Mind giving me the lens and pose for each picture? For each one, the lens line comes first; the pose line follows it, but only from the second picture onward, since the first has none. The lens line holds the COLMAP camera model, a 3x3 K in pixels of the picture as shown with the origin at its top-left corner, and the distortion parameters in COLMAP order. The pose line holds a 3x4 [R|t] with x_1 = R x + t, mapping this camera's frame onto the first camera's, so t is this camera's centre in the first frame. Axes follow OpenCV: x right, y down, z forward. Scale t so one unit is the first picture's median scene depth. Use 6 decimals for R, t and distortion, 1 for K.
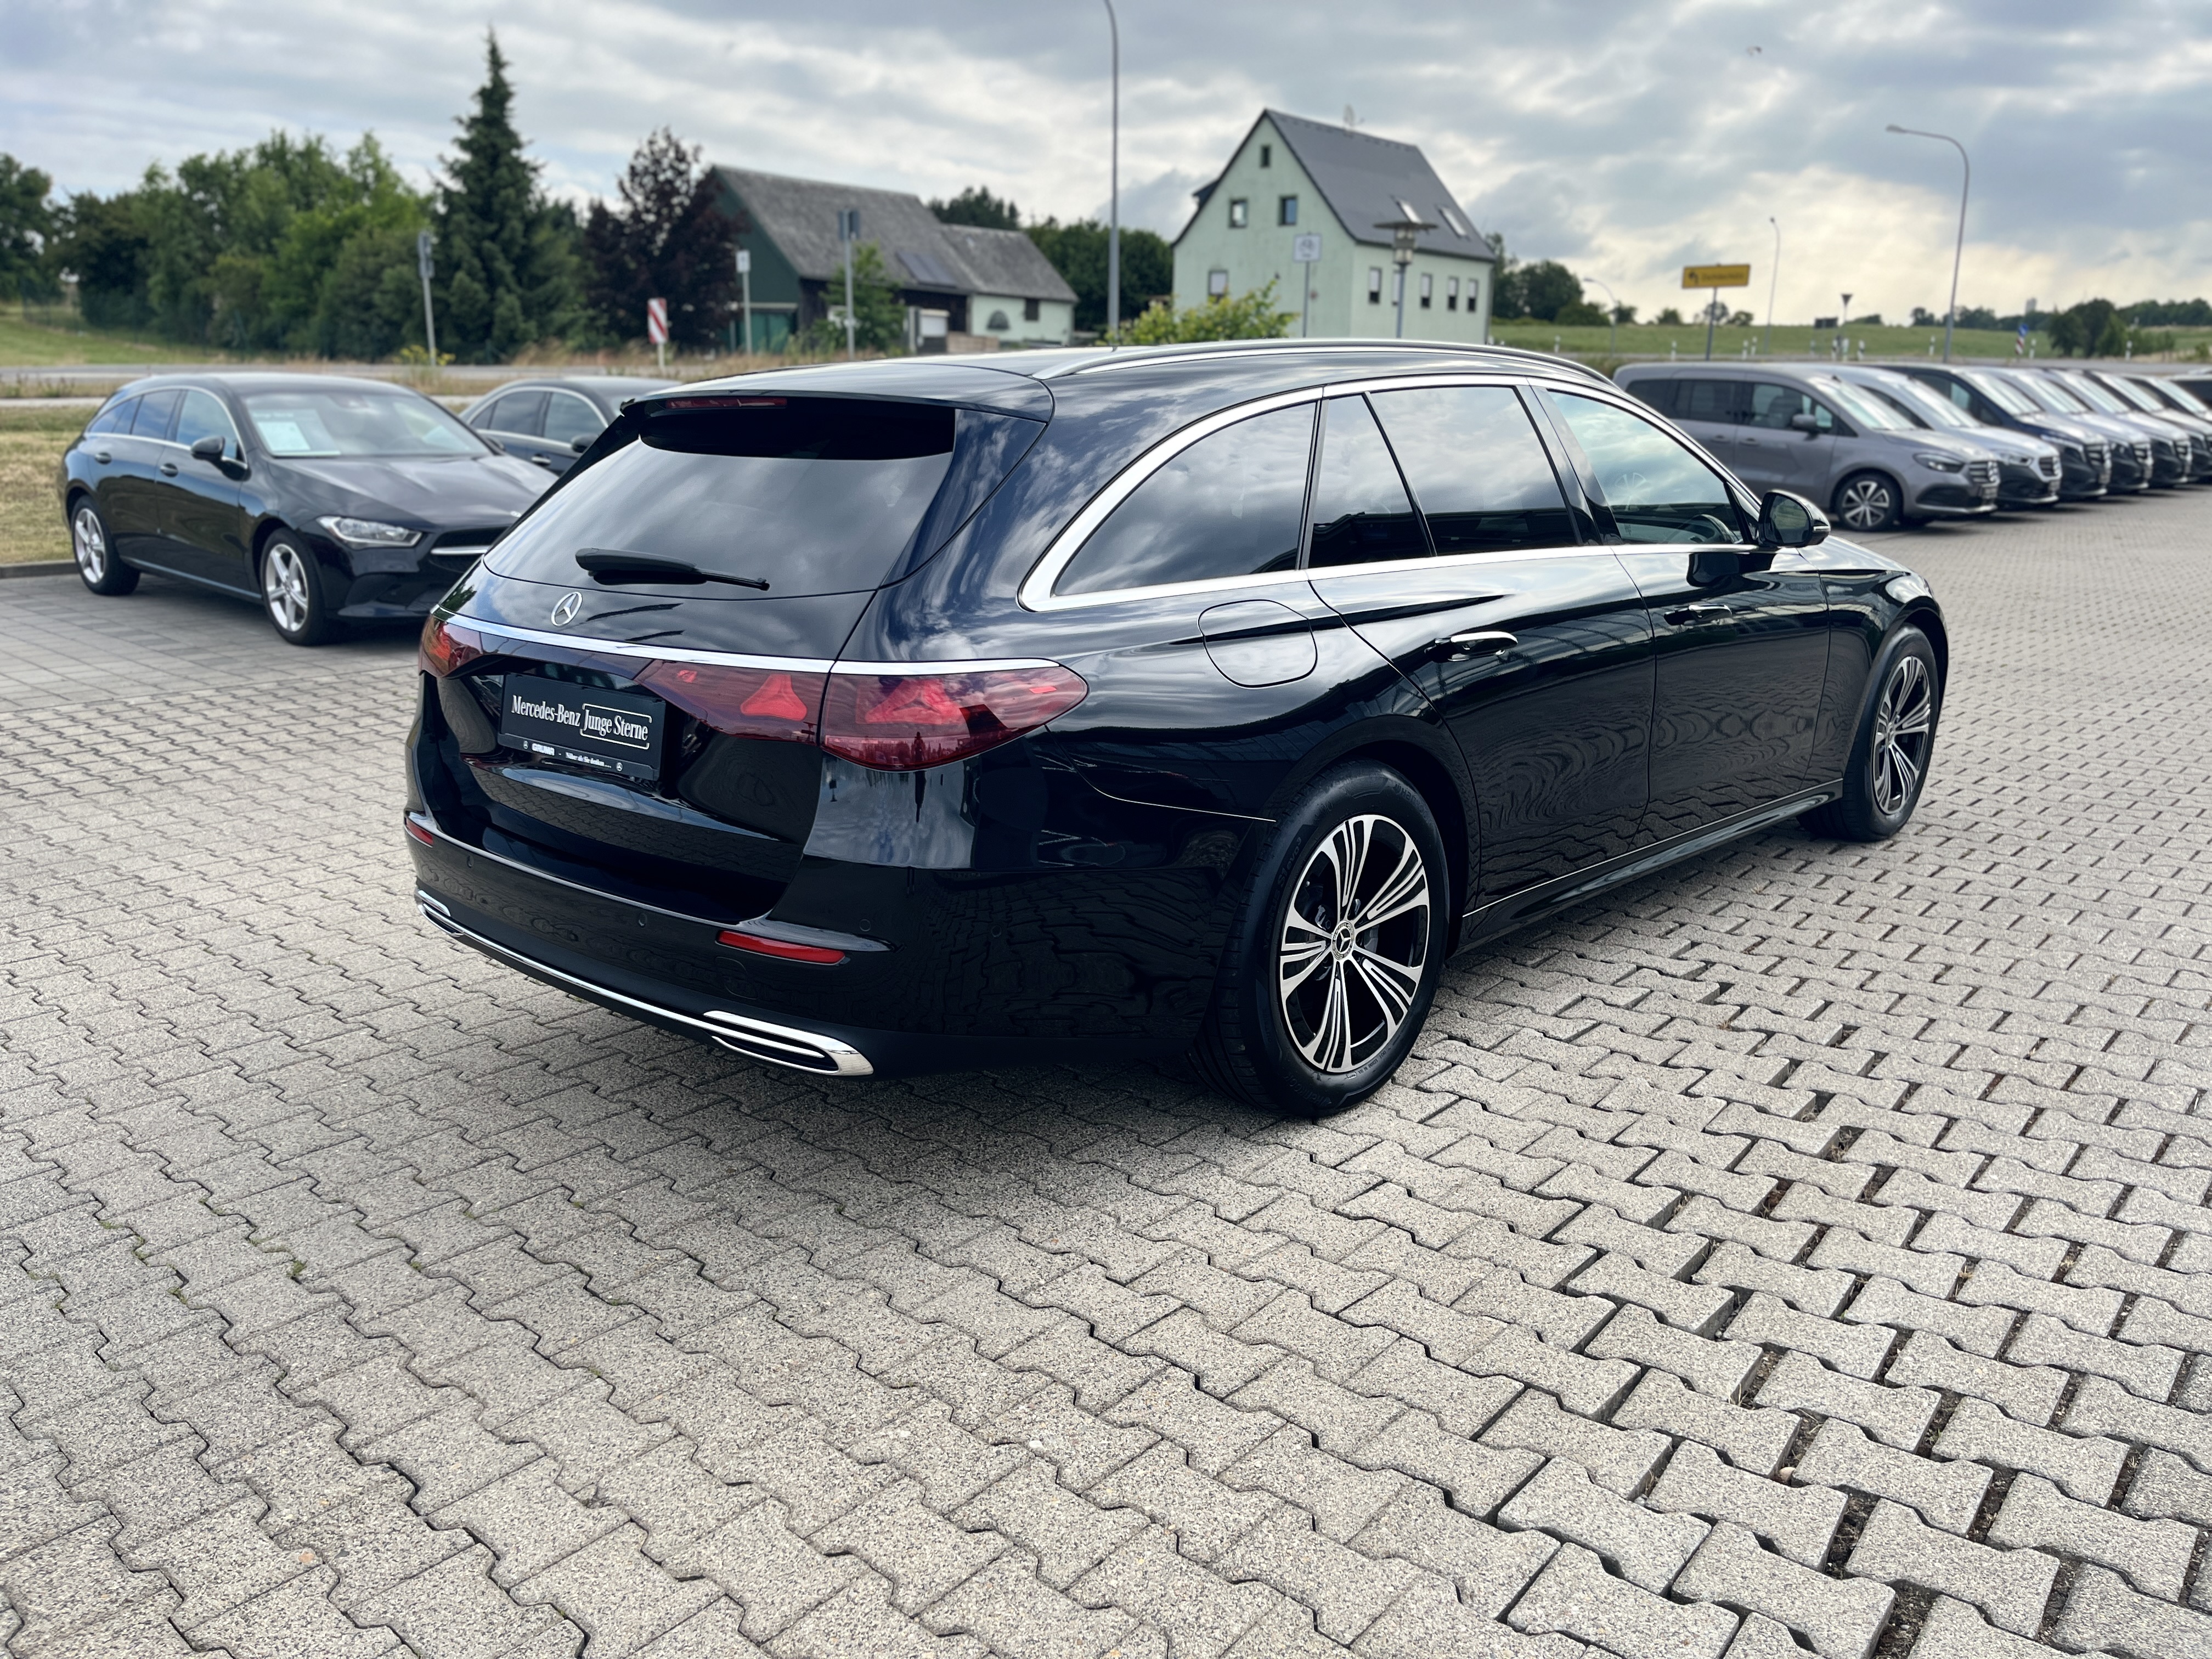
lens RADIAL K [[1679.2, 0, 1113.0], [0, 1679.2, 850.1], [0, 0, 1]] dist [0.090510, -0.119383]
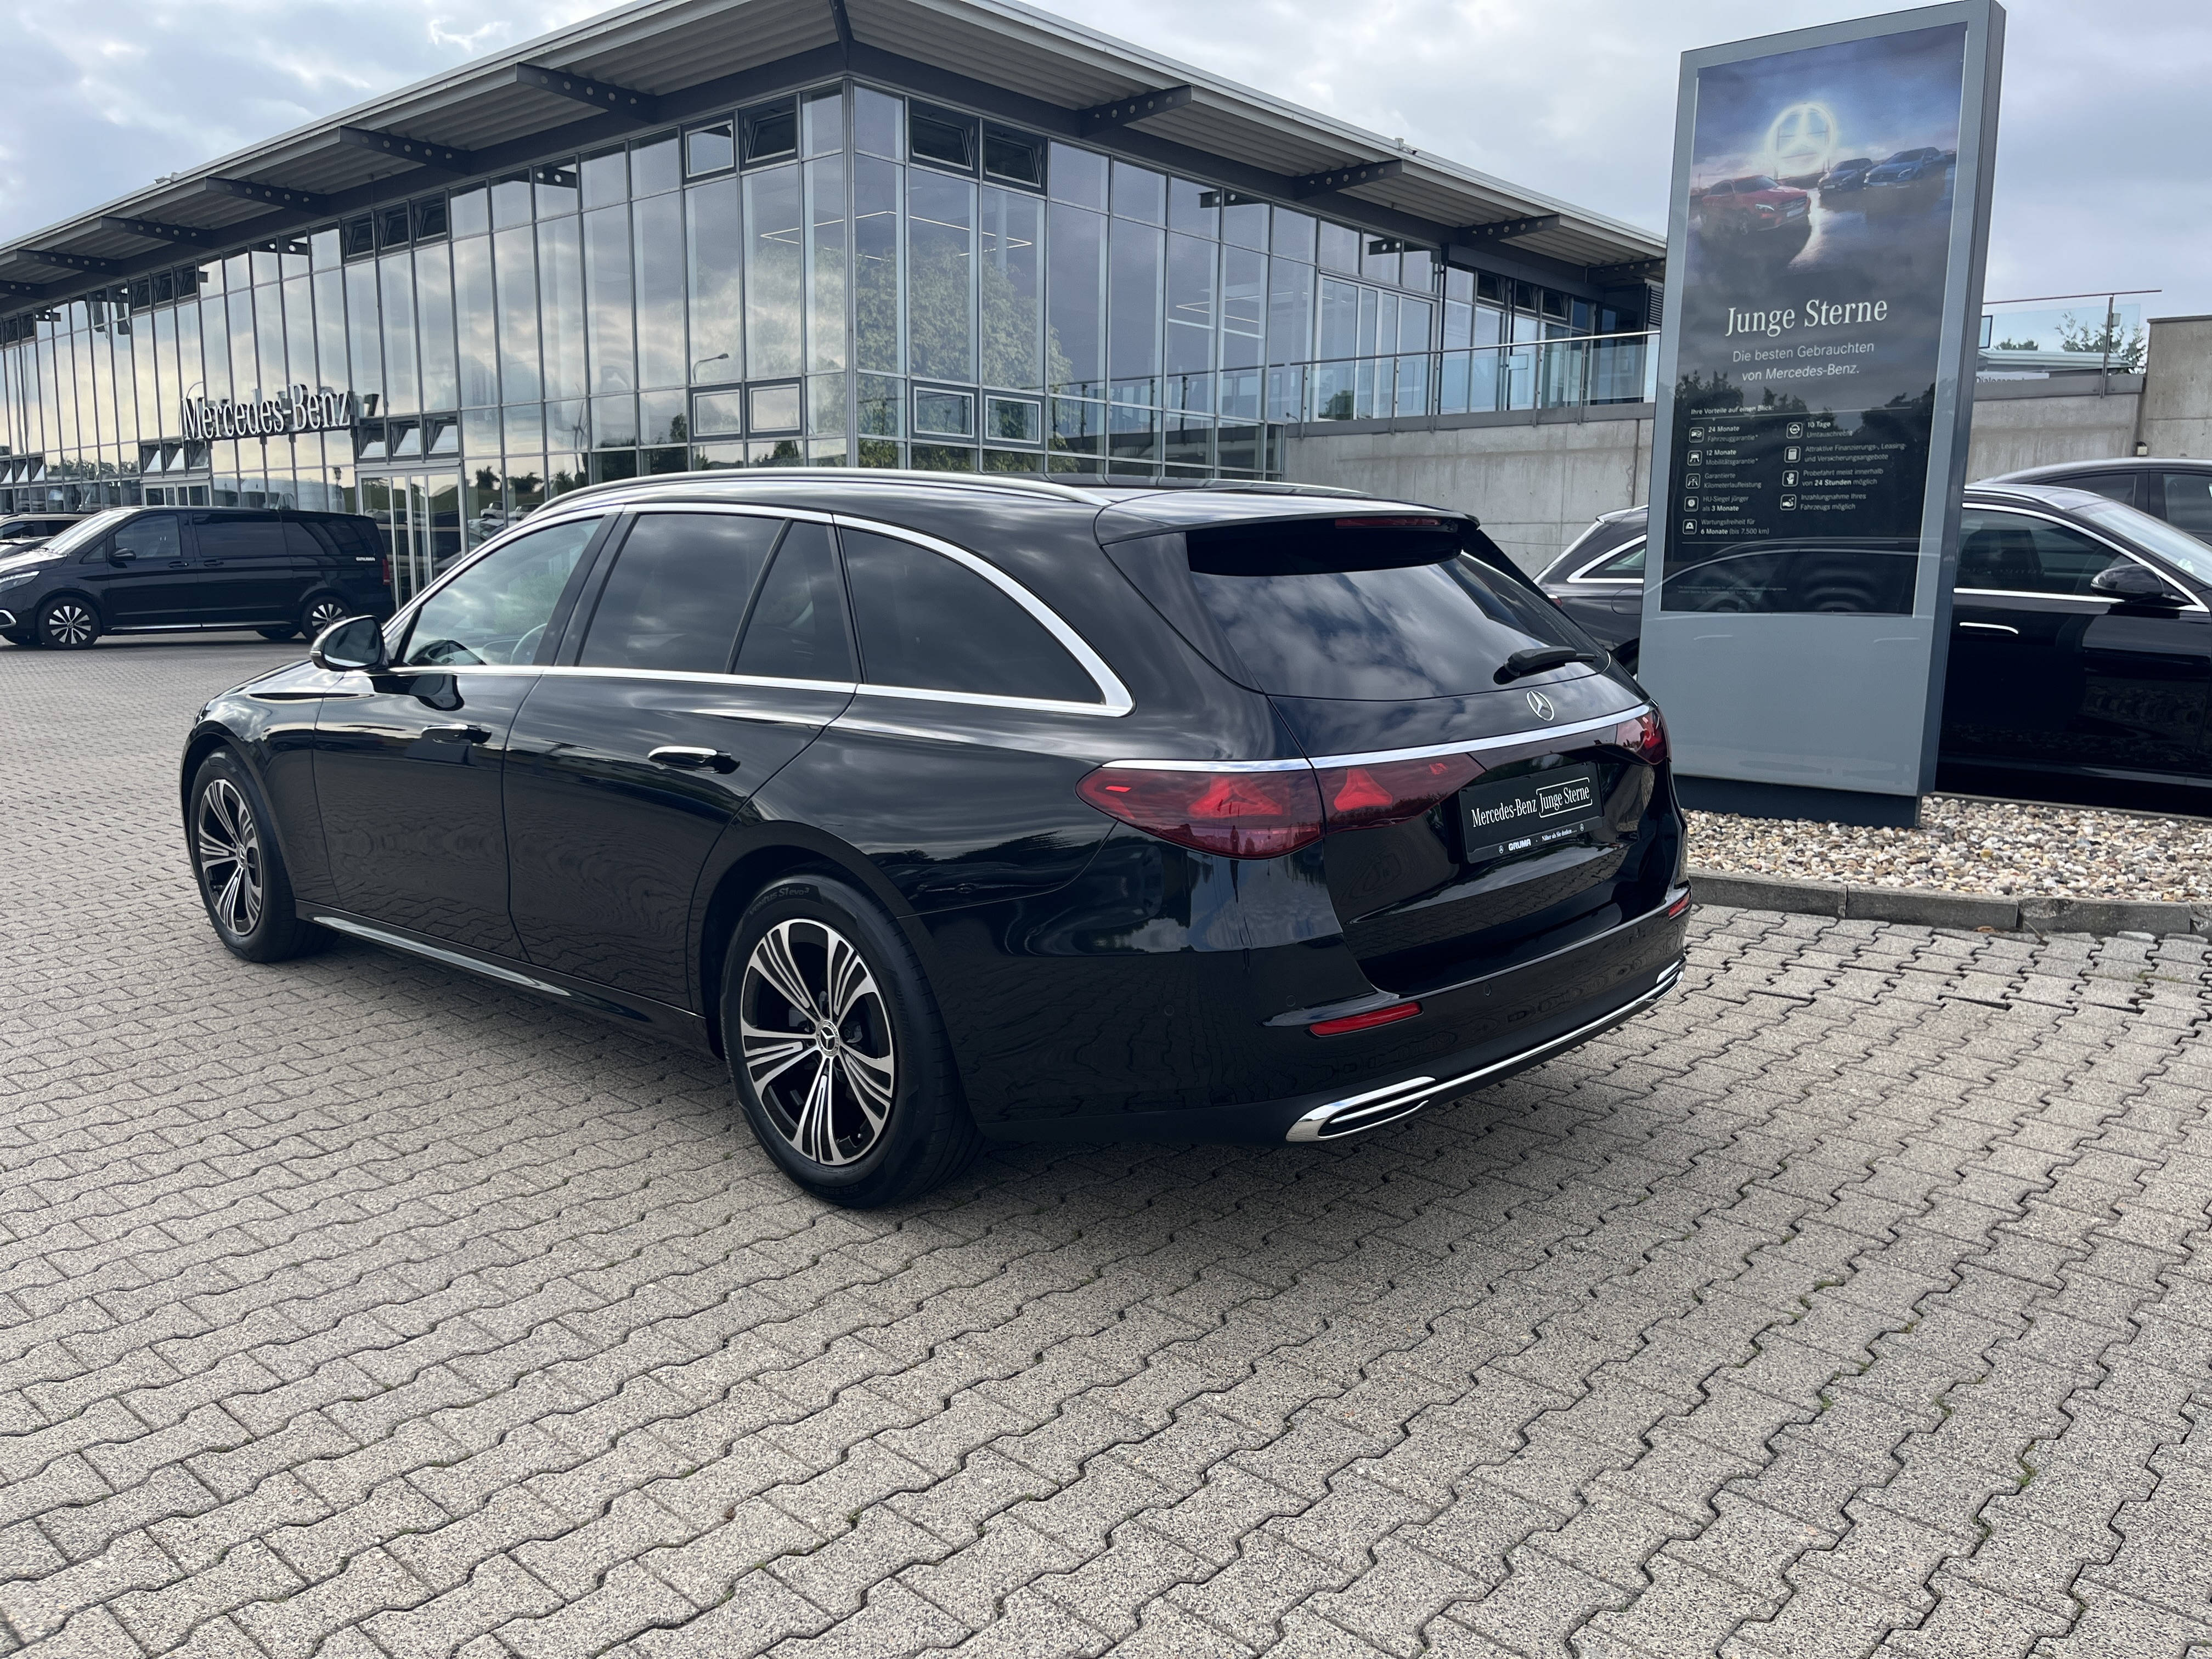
lens RADIAL K [[1678.2, 0, 1106.0], [0, 1678.2, 829.5], [0, 0, 1]] dist [0.034045, -0.007764]
pose [[0.001075, -0.167155, 0.985930, -1.251952], [0.249563, 0.954779, 0.161601, -0.276551], [-0.968358, 0.245878, 0.042742, 1.101400]]
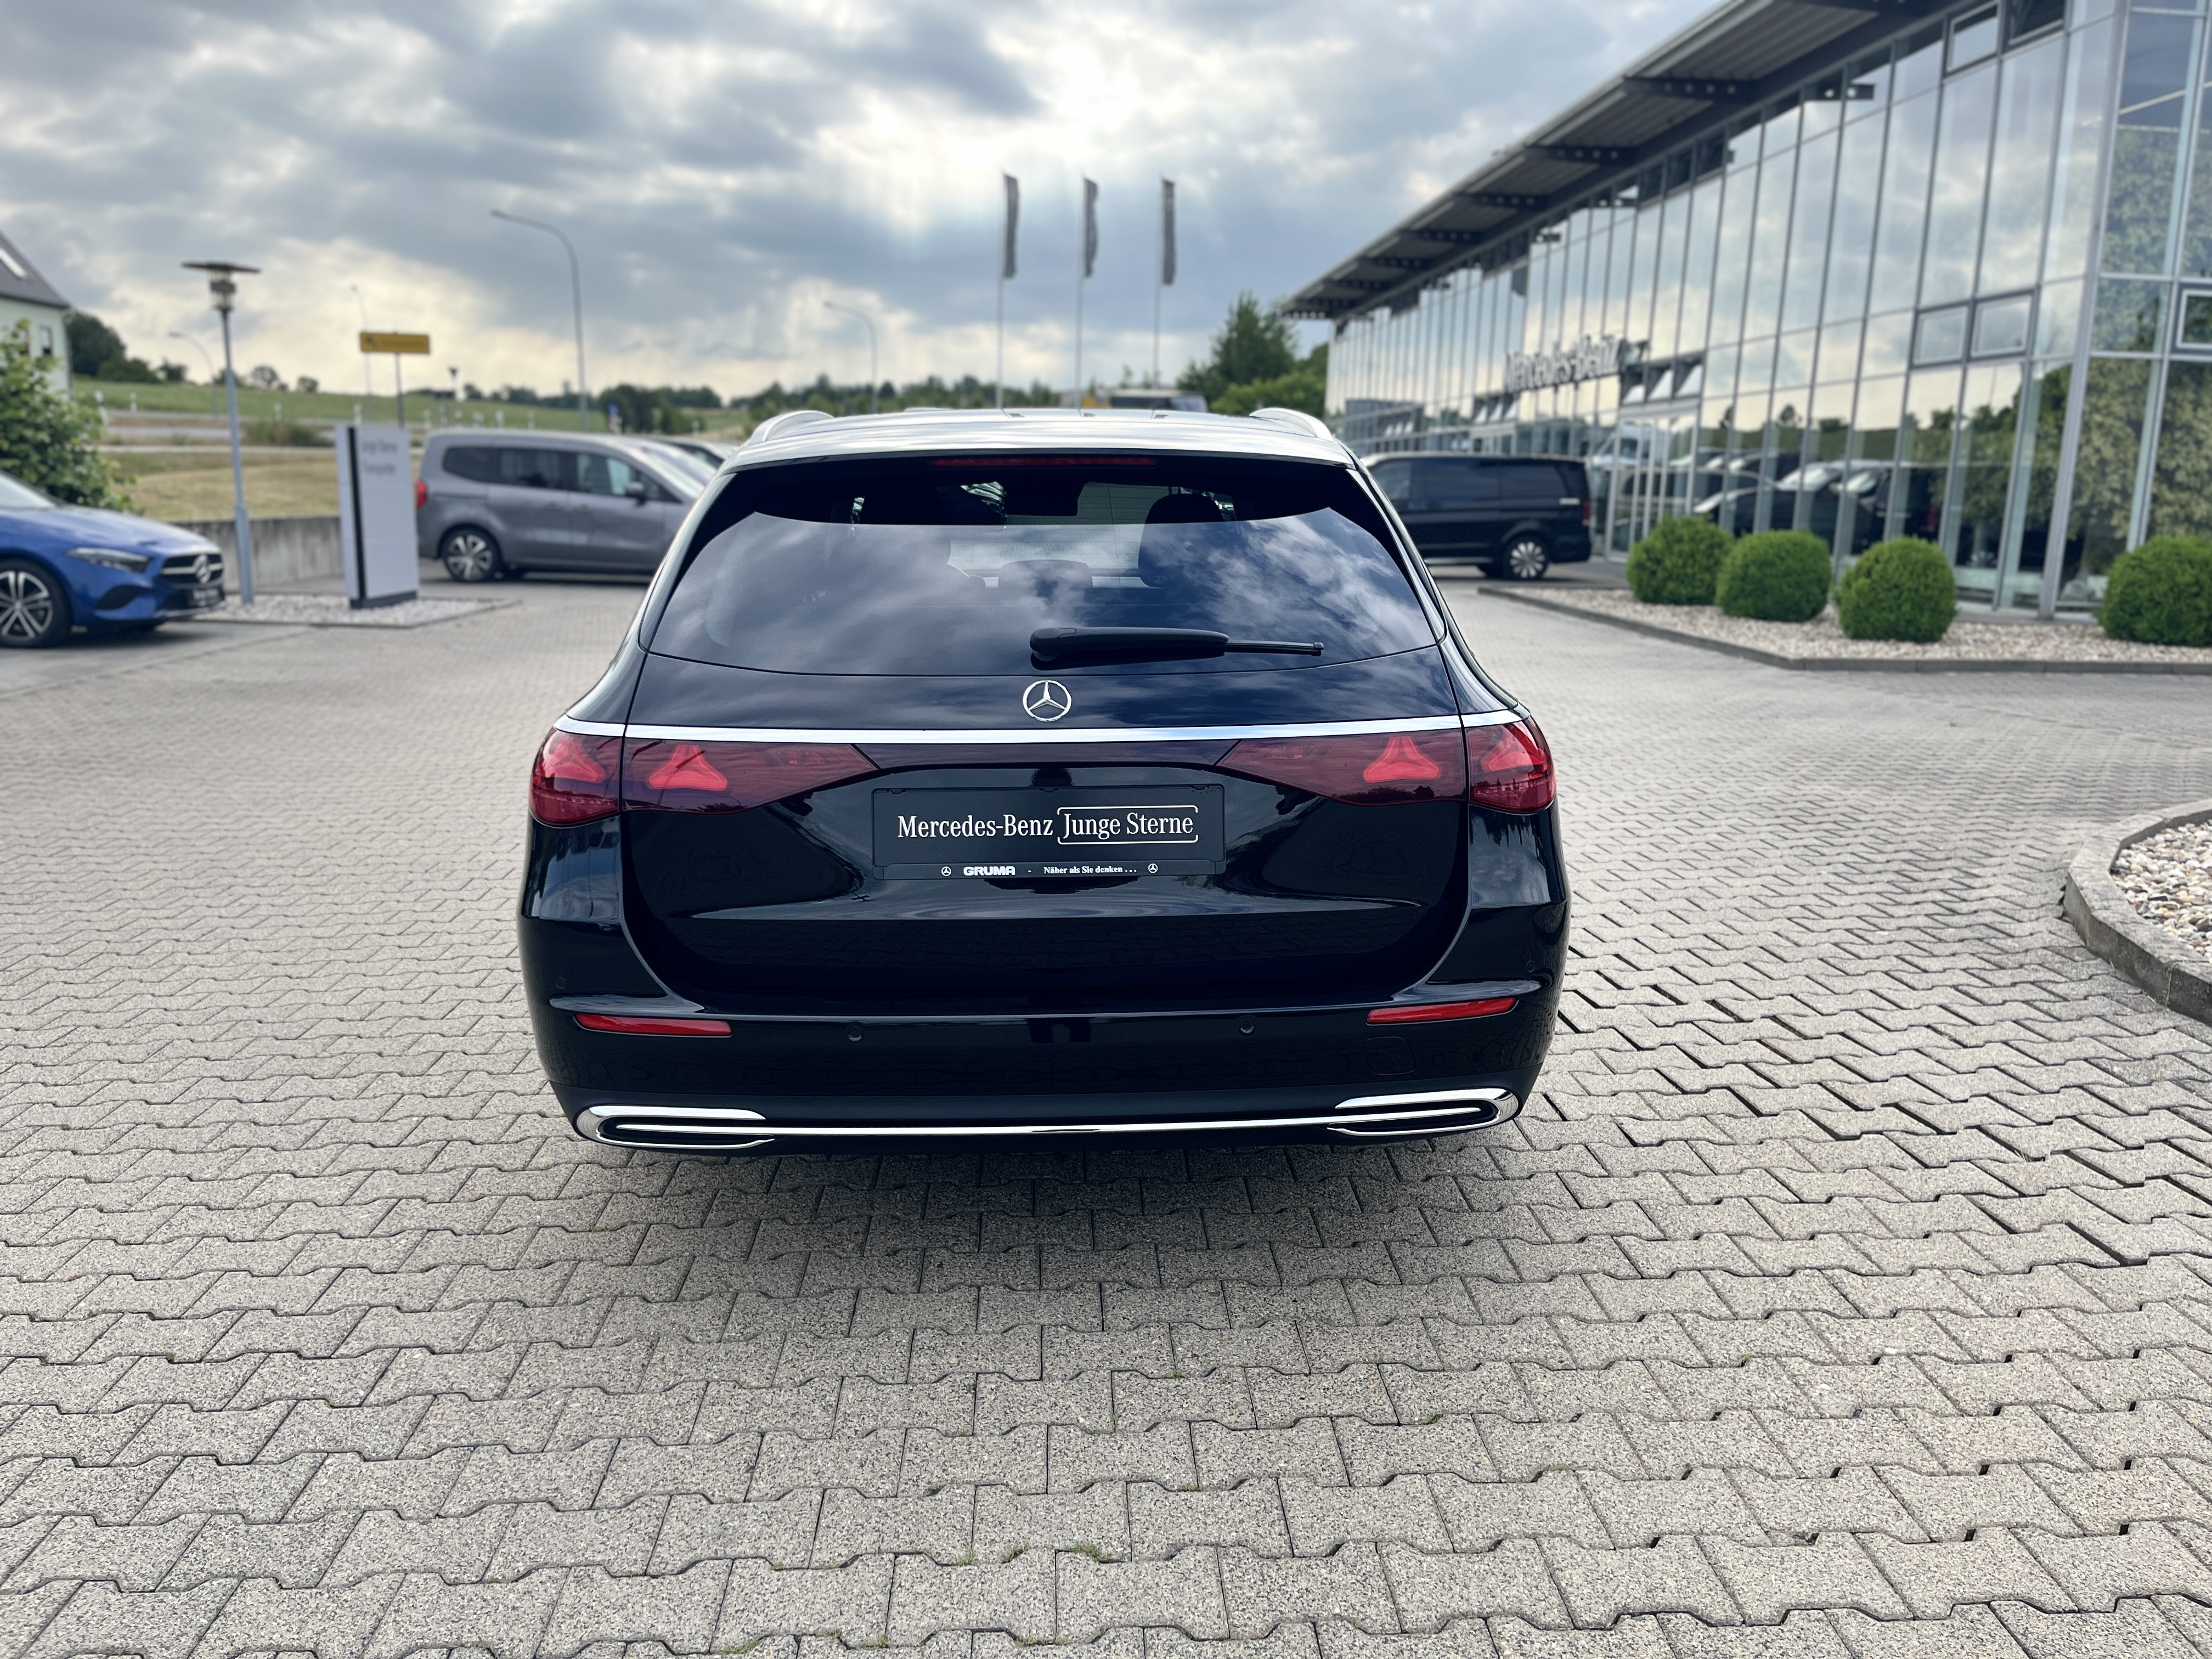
lens RADIAL K [[1675.3, 0, 1113.5], [0, 1675.3, 821.1], [0, 0, 1]] dist [0.079149, -0.107210]
pose [[0.708127, -0.135449, 0.692972, -0.792935], [0.172068, 0.984944, 0.016687, -0.079811], [-0.684798, 0.107421, 0.720772, 0.325991]]
